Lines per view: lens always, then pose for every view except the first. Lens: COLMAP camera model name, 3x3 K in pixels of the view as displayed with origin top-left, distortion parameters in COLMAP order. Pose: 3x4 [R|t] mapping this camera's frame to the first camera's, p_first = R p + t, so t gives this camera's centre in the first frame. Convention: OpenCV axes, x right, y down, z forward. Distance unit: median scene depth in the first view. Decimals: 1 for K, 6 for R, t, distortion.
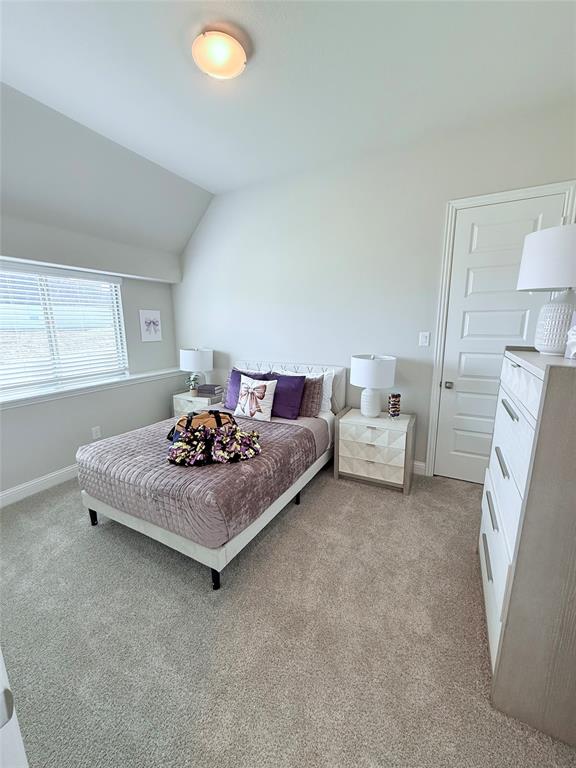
lens RADIAL K [[308.1, 0, 289.4], [0, 308.1, 384.6], [0, 0, 1]] dist [-0.009211, -0.000355]
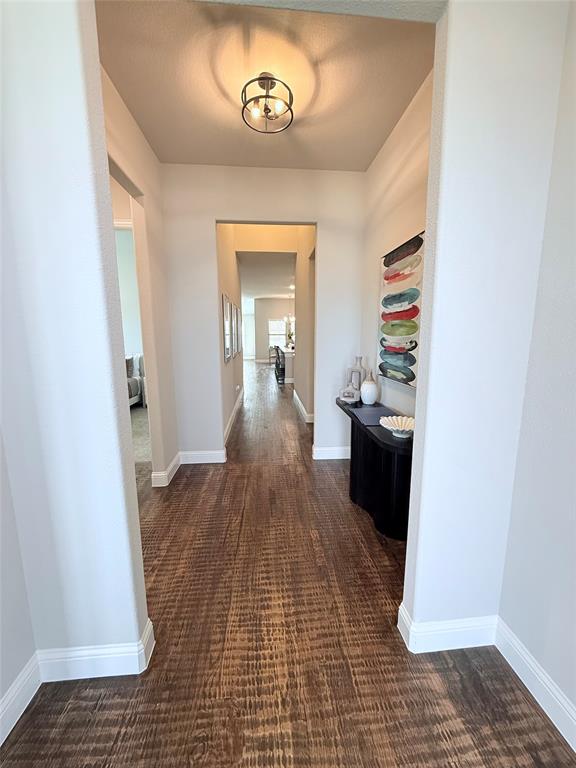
lens RADIAL K [[308.1, 0, 290.2], [0, 308.1, 386.2], [0, 0, 1]] dist [-0.009211, -0.000355]
pose [[0.840151, -0.076221, 0.536970, -0.118673], [0.094819, 0.995470, -0.007051, 0.264390], [-0.534000, 0.056839, 0.843572, -1.210387]]
